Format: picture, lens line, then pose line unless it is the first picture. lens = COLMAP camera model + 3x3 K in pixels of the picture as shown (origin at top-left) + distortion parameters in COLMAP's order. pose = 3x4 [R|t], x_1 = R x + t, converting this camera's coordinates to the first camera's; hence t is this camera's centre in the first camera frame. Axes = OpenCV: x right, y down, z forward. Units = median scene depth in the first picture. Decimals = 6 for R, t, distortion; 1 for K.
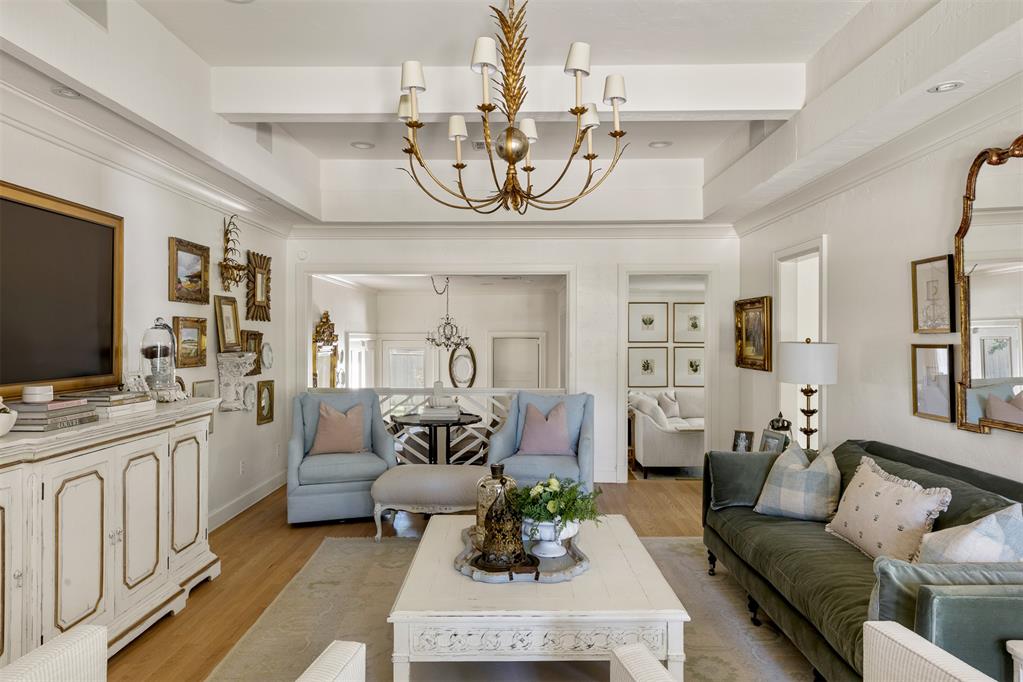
lens RADIAL K [[689.0, 0, 511.2], [0, 689.0, 335.4], [0, 0, 1]] dist [0.005511, -0.007665]
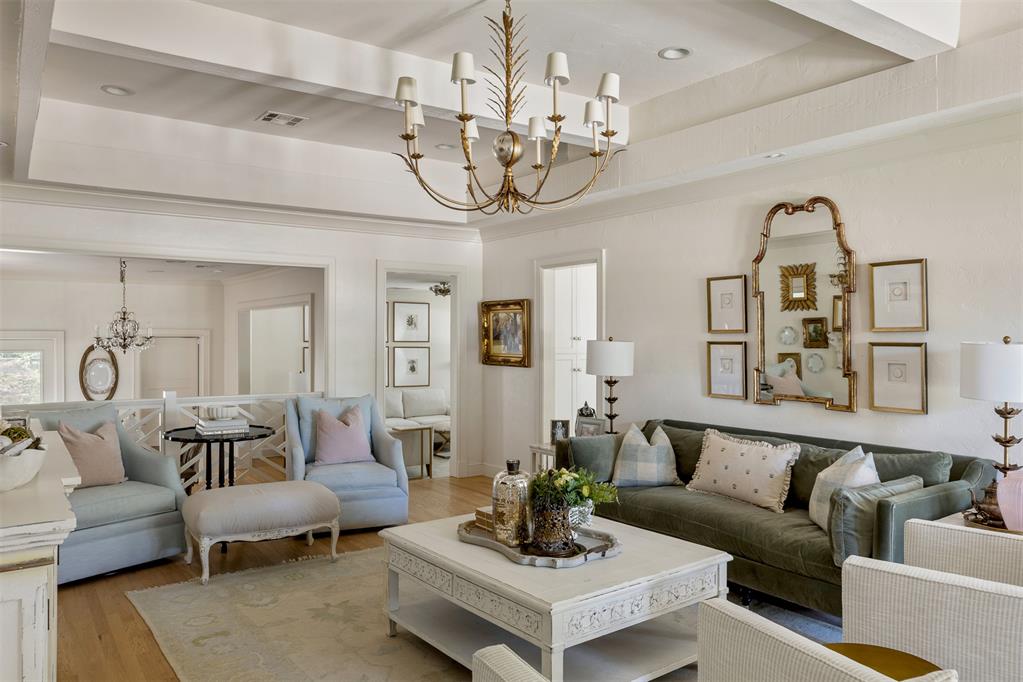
lens RADIAL K [[743.7, 0, 508.1], [0, 743.7, 341.6], [0, 0, 1]] dist [-0.031655, 0.015663]
pose [[0.806587, -0.004774, 0.591097, -0.462744], [-0.001137, 0.999953, 0.009628, -0.000375], [-0.591115, -0.008438, 0.806543, 0.080032]]
